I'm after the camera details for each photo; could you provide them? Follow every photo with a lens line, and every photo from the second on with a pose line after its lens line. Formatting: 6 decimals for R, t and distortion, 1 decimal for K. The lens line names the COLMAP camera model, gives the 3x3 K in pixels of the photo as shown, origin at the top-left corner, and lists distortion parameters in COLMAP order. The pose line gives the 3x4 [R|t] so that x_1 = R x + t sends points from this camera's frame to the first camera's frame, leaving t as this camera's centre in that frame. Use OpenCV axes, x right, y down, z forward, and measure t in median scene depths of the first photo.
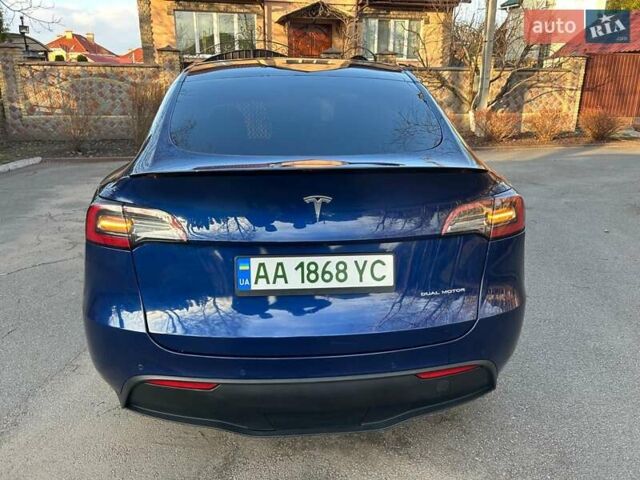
lens RADIAL K [[498.3, 0, 320.6], [0, 498.3, 239.0], [0, 0, 1]] dist [0.013984, 0.000768]
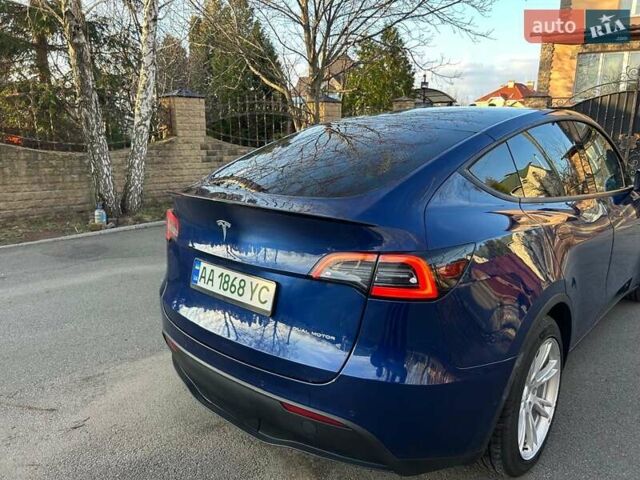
lens RADIAL K [[498.3, 0, 318.0], [0, 498.3, 239.9], [0, 0, 1]] dist [0.013984, 0.000768]
pose [[0.687063, 0.160586, -0.708630, 0.150027], [-0.217650, 0.975974, 0.010145, -0.014801], [0.693233, 0.147263, 0.705508, 0.040347]]
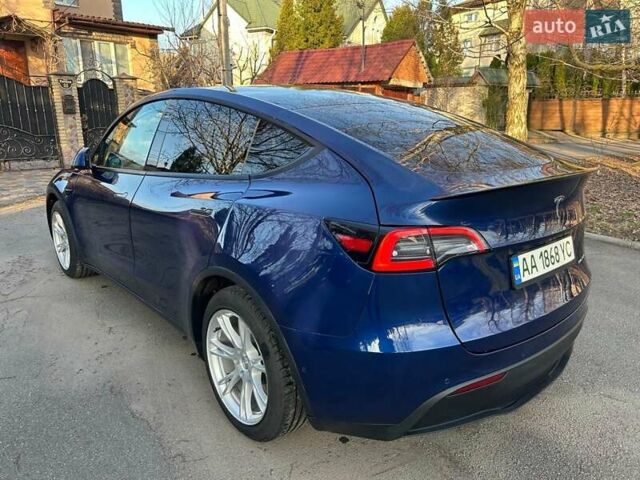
lens RADIAL K [[498.3, 0, 321.2], [0, 498.3, 240.5], [0, 0, 1]] dist [0.013984, 0.000768]
pose [[0.802388, -0.158718, 0.575311, -0.175246], [0.183527, 0.982897, 0.015199, -0.014709], [-0.567884, 0.093390, 0.817794, 0.045259]]
